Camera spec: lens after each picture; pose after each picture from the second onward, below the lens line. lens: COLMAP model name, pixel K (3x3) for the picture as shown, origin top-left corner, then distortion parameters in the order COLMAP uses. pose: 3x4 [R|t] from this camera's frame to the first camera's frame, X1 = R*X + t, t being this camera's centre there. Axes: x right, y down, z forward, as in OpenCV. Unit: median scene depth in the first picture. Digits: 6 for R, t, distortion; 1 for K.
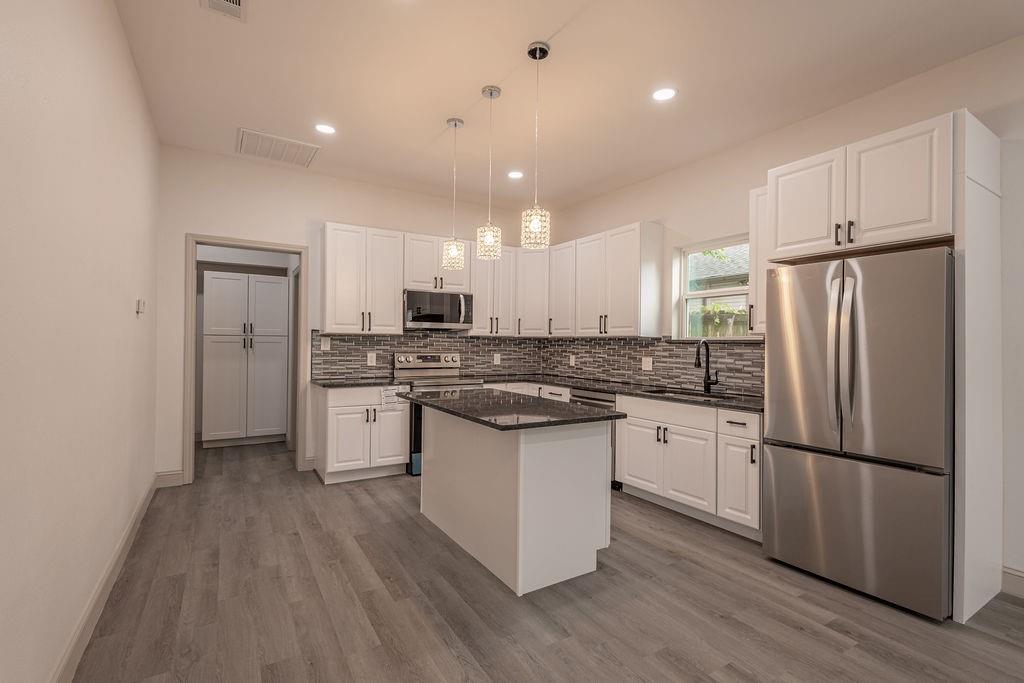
lens RADIAL K [[477.3, 0, 507.4], [0, 477.3, 335.9], [0, 0, 1]] dist [0.001054, -0.002528]
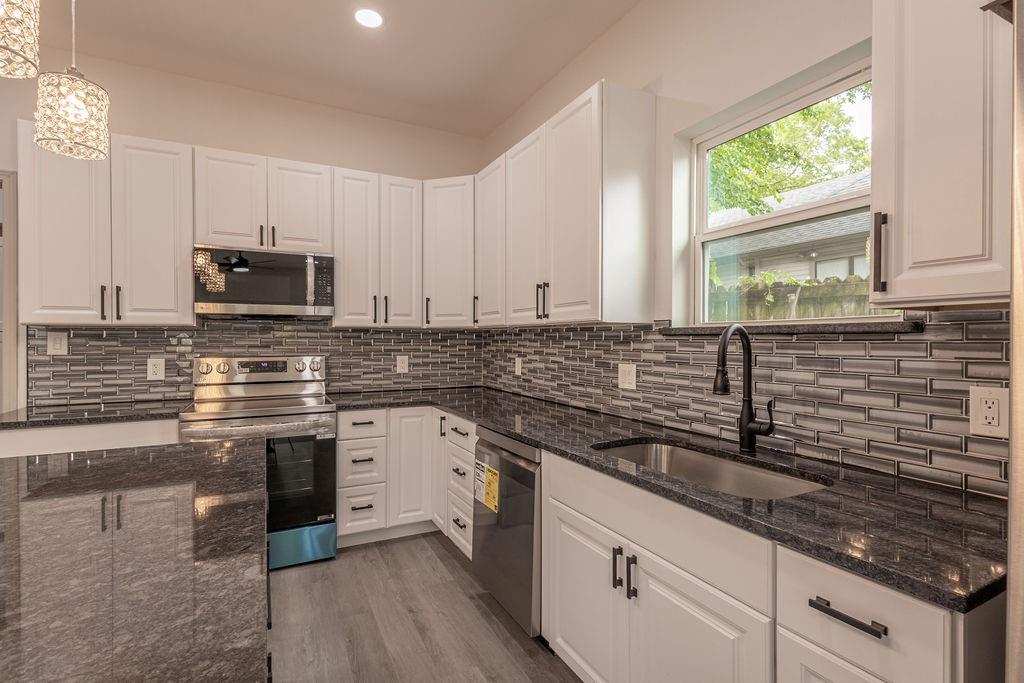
lens RADIAL K [[477.3, 0, 512.4], [0, 477.3, 339.9], [0, 0, 1]] dist [0.001054, -0.002528]
pose [[0.997463, -0.011065, -0.070315, 0.205812], [0.012315, 0.999773, 0.017377, 0.009223], [0.070107, -0.018199, 0.997373, 0.481139]]
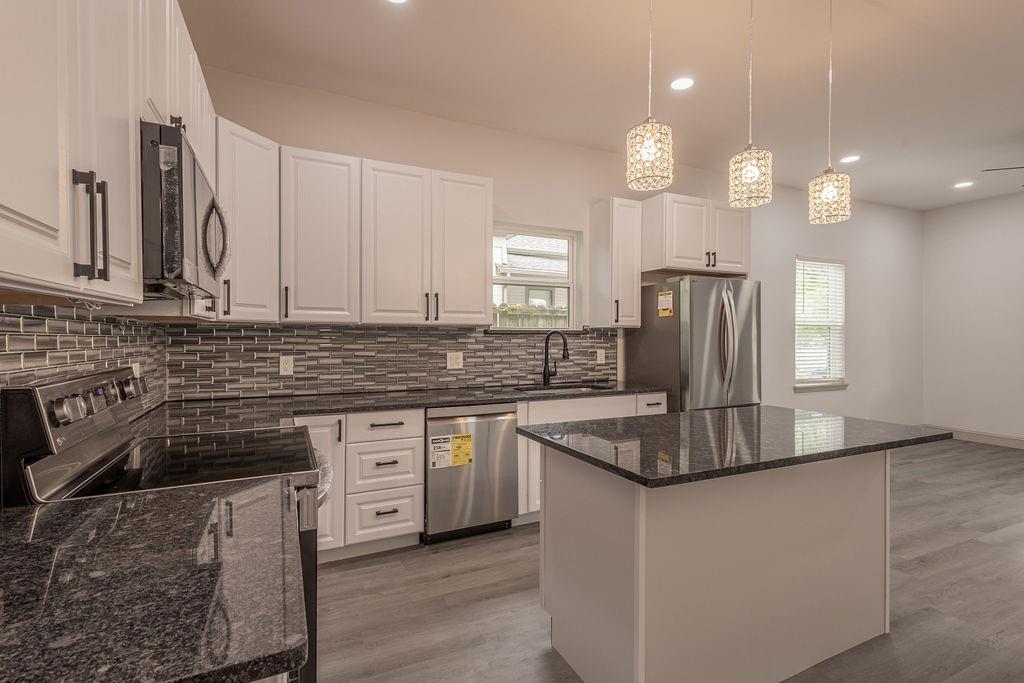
lens RADIAL K [[477.3, 0, 513.7], [0, 477.3, 331.4], [0, 0, 1]] dist [0.001054, -0.002528]
pose [[0.102838, -0.003007, 0.994694, -0.462582], [-0.017485, 0.999835, 0.004830, 0.005826], [-0.994544, -0.017889, 0.102768, 0.819946]]
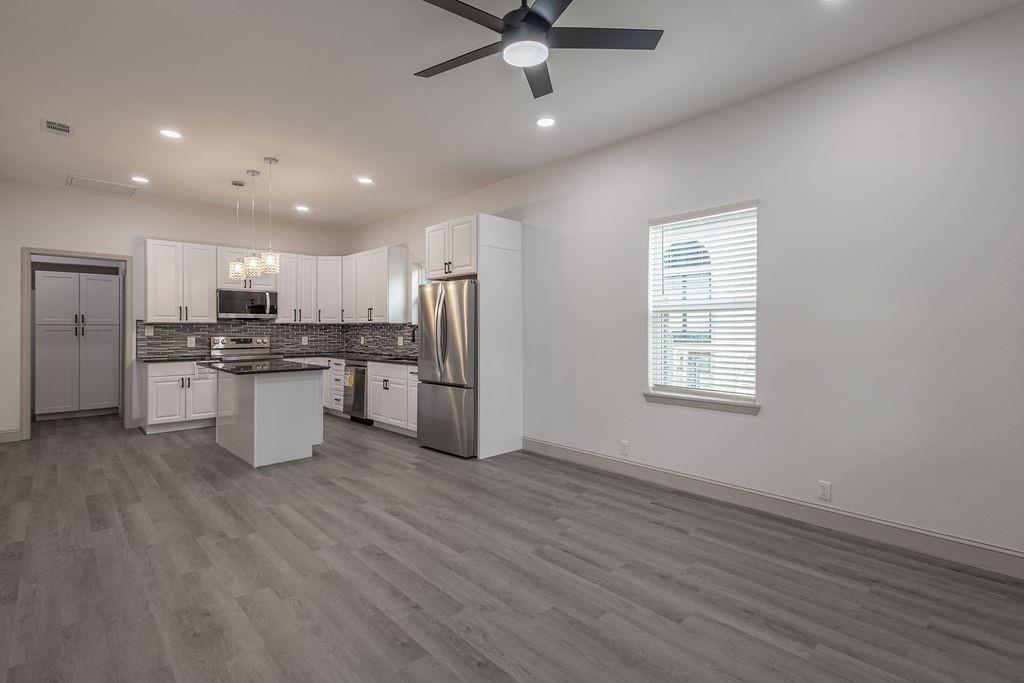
lens RADIAL K [[477.3, 0, 513.4], [0, 477.3, 323.1], [0, 0, 1]] dist [0.001054, -0.002528]
pose [[0.972560, -0.010239, 0.232425, 0.288113], [0.009154, 0.999942, 0.005747, -0.002570], [-0.232471, -0.003462, 0.972597, -0.505555]]
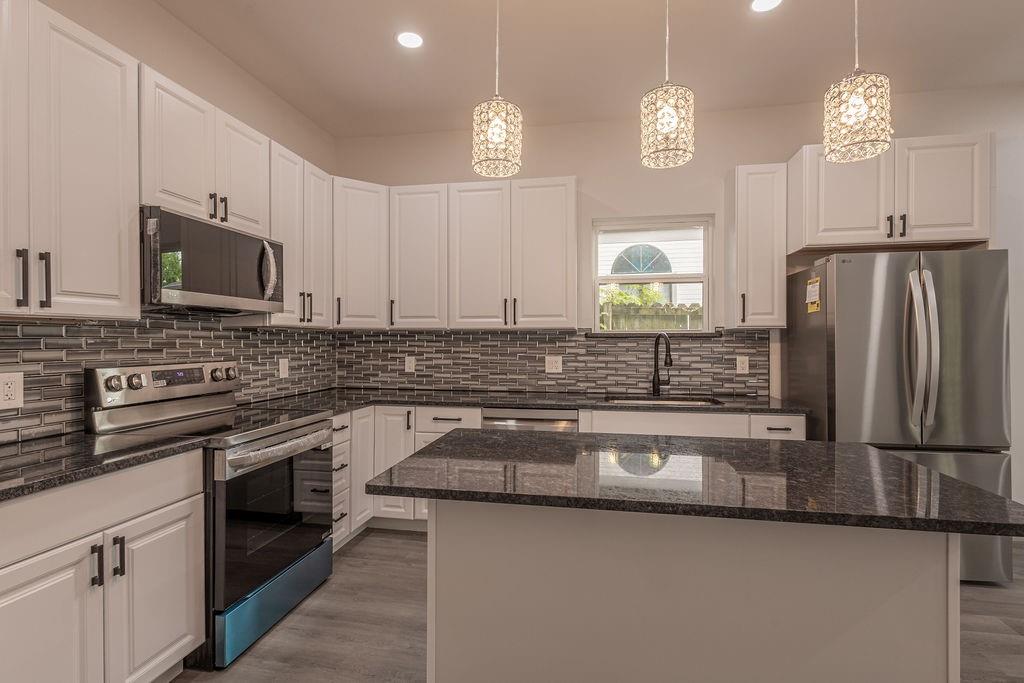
lens RADIAL K [[477.3, 0, 520.1], [0, 477.3, 335.5], [0, 0, 1]] dist [0.001054, -0.002528]
pose [[0.659082, -0.004095, 0.752060, -0.321406], [-0.004202, 0.999950, 0.009128, 0.004809], [-0.752060, -0.009176, 0.659031, 0.527984]]
